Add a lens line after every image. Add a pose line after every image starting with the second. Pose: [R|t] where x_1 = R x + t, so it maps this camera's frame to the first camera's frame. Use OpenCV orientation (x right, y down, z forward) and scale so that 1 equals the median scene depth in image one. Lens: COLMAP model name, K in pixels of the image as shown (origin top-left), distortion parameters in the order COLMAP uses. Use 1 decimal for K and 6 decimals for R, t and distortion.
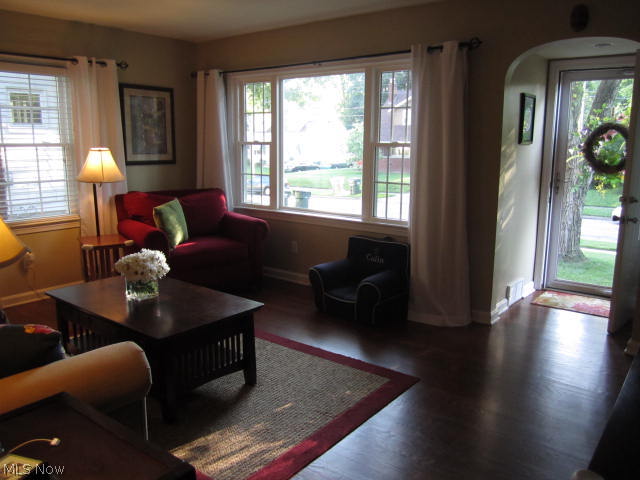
lens RADIAL K [[527.7, 0, 320.0], [0, 527.7, 240.0], [0, 0, 1]] dist [-0.062683, 0.019062]
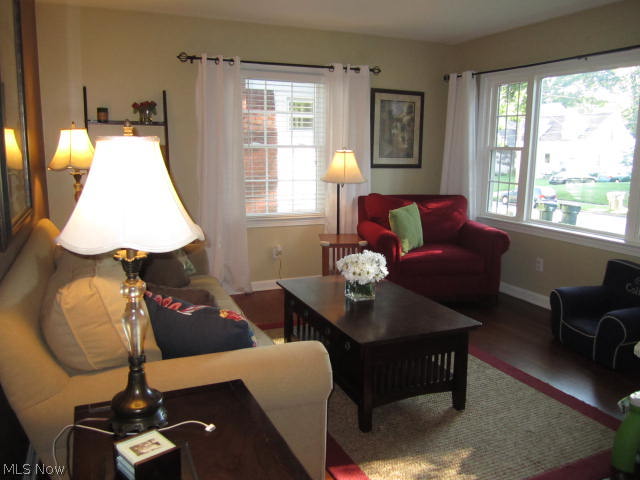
lens RADIAL K [[527.7, 0, 320.0], [0, 527.7, 240.0], [0, 0, 1]] dist [-0.062683, 0.019062]
pose [[0.882065, 0.085897, -0.463232, 0.032995], [-0.092631, 0.995666, 0.008244, -0.001570], [0.461933, 0.035638, 0.886199, 0.046814]]
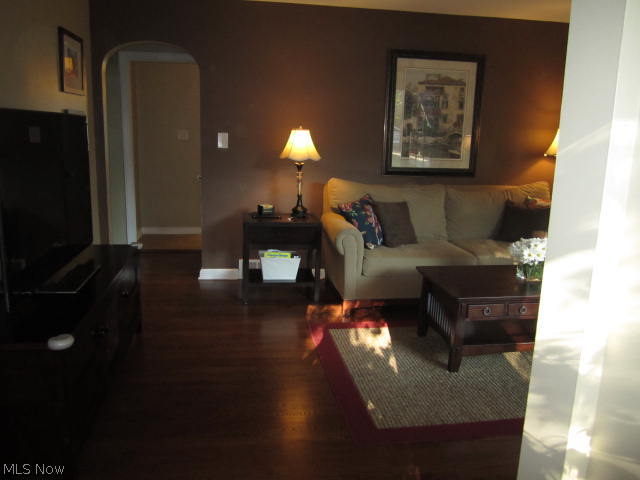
lens RADIAL K [[527.7, 0, 320.0], [0, 527.7, 240.0], [0, 0, 1]] dist [-0.062683, 0.019062]
pose [[-0.680869, 0.127923, -0.721147, 0.489018], [-0.161102, 0.934355, 0.317847, -0.160630], [0.714467, 0.332590, -0.615565, 0.887533]]
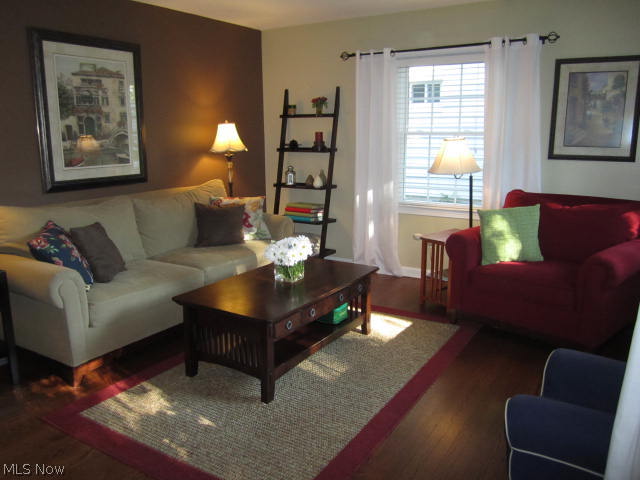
lens RADIAL K [[527.7, 0, 320.0], [0, 527.7, 240.0], [0, 0, 1]] dist [-0.062683, 0.019062]
pose [[0.100712, 0.197219, -0.975173, 0.463368], [-0.173035, 0.968691, 0.178038, -0.112929], [0.979753, 0.150808, 0.131685, 0.607516]]
